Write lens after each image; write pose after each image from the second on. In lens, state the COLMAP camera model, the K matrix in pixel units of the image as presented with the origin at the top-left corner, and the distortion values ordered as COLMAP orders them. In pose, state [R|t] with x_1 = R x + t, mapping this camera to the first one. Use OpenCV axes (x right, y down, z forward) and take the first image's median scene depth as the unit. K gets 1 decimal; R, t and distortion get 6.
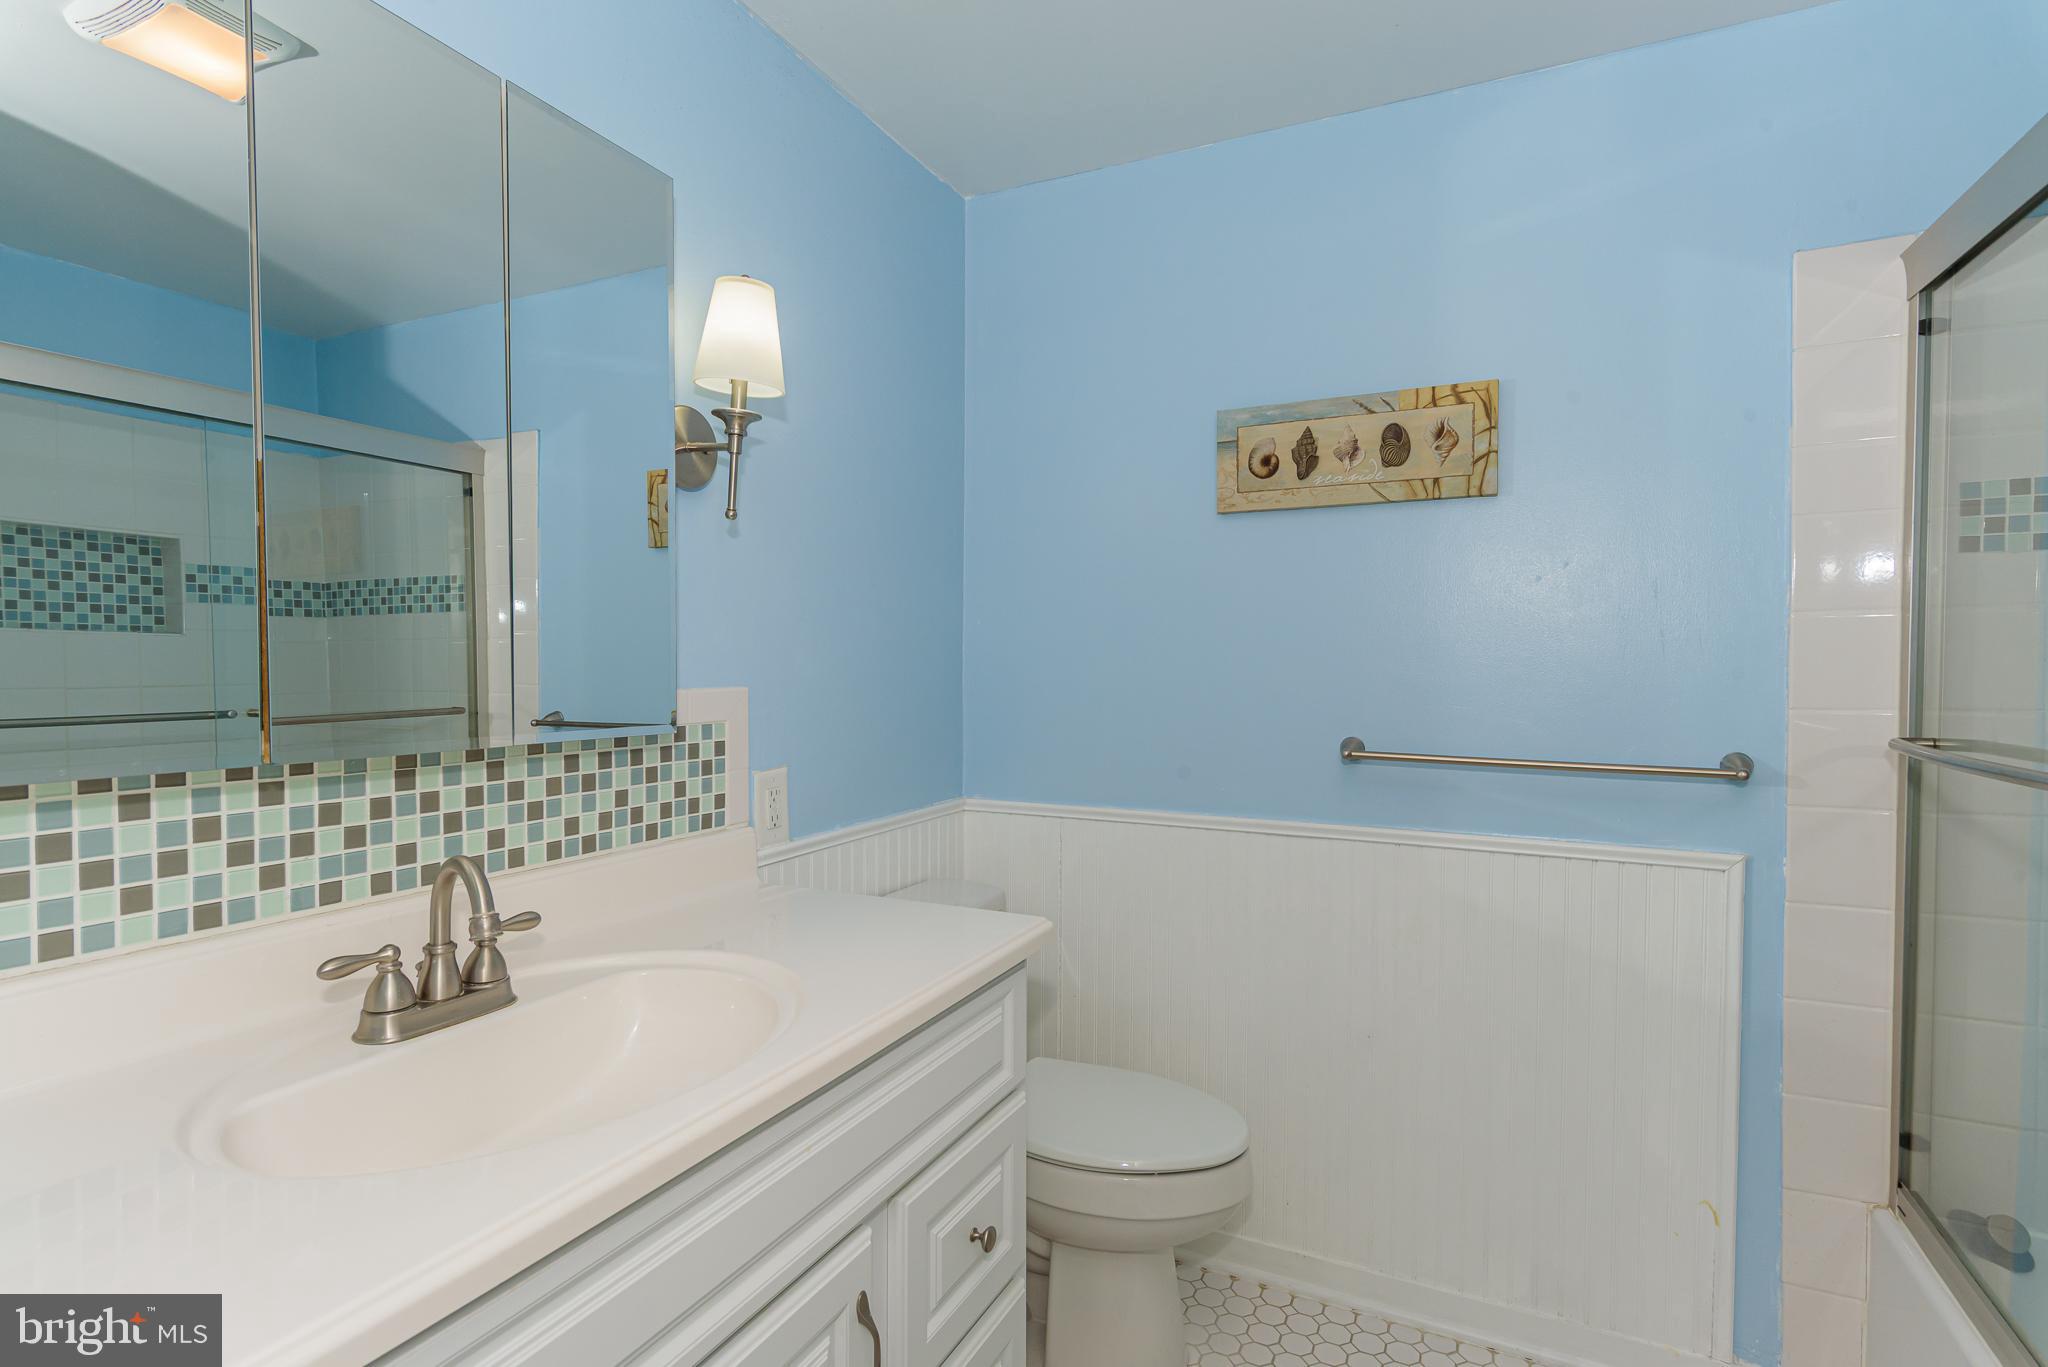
lens RADIAL K [[996.3, 0, 1021.2], [0, 996.3, 692.7], [0, 0, 1]] dist [0.004638, -0.001288]
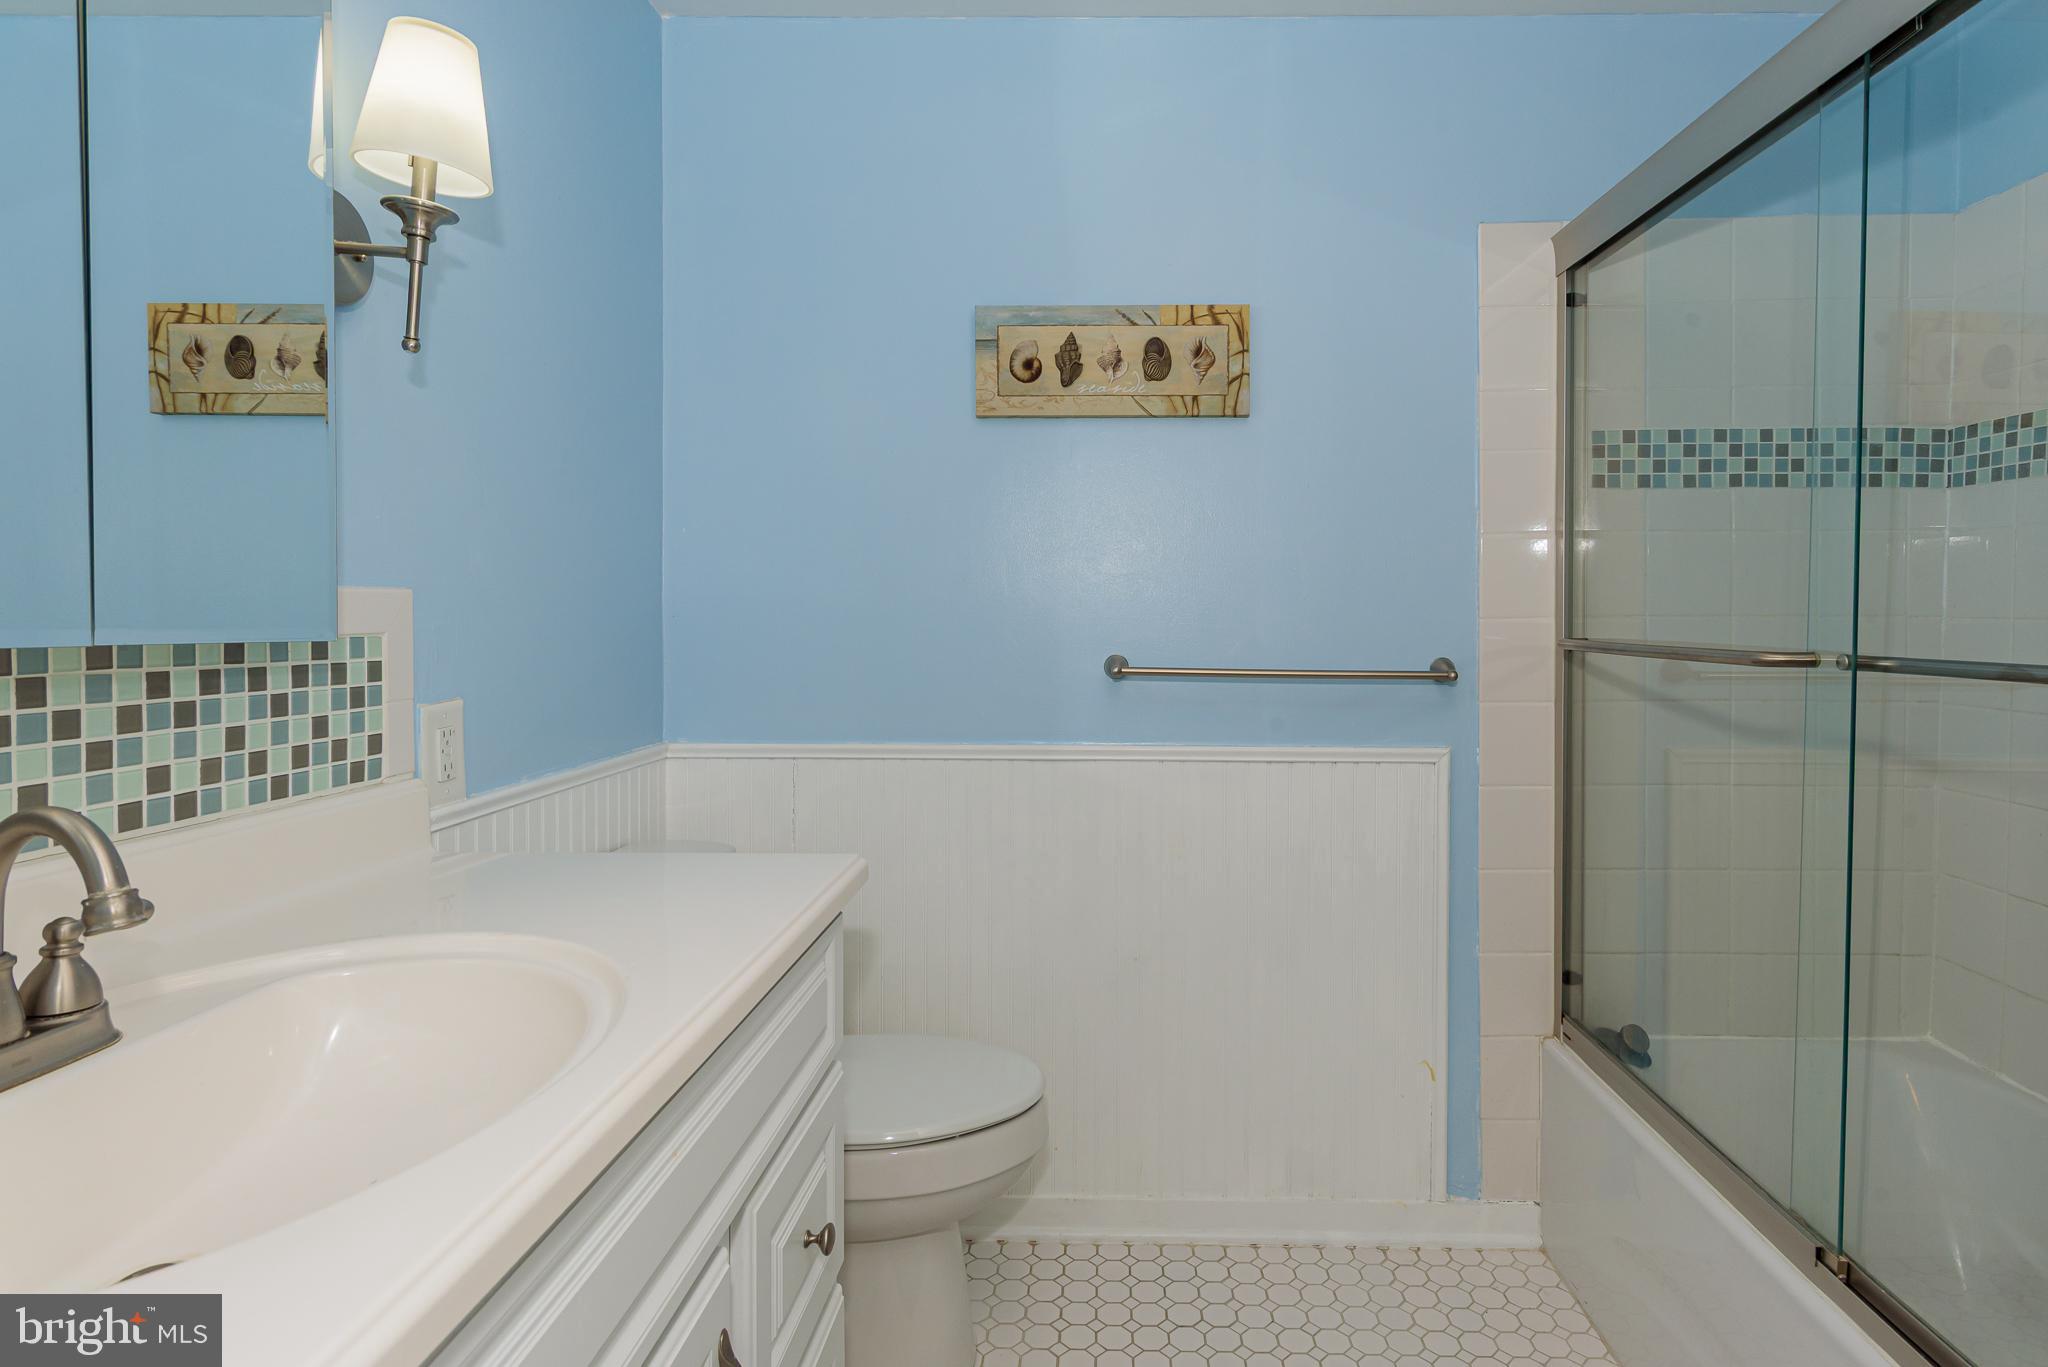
lens RADIAL K [[1068.5, 0, 1025.9], [0, 1068.5, 658.8], [0, 0, 1]] dist [0.001804, 0.000077]
pose [[0.905518, -0.007788, 0.424236, -0.204620], [0.012188, 0.999896, -0.007659, 0.059028], [-0.424133, 0.012106, 0.905519, 0.095260]]
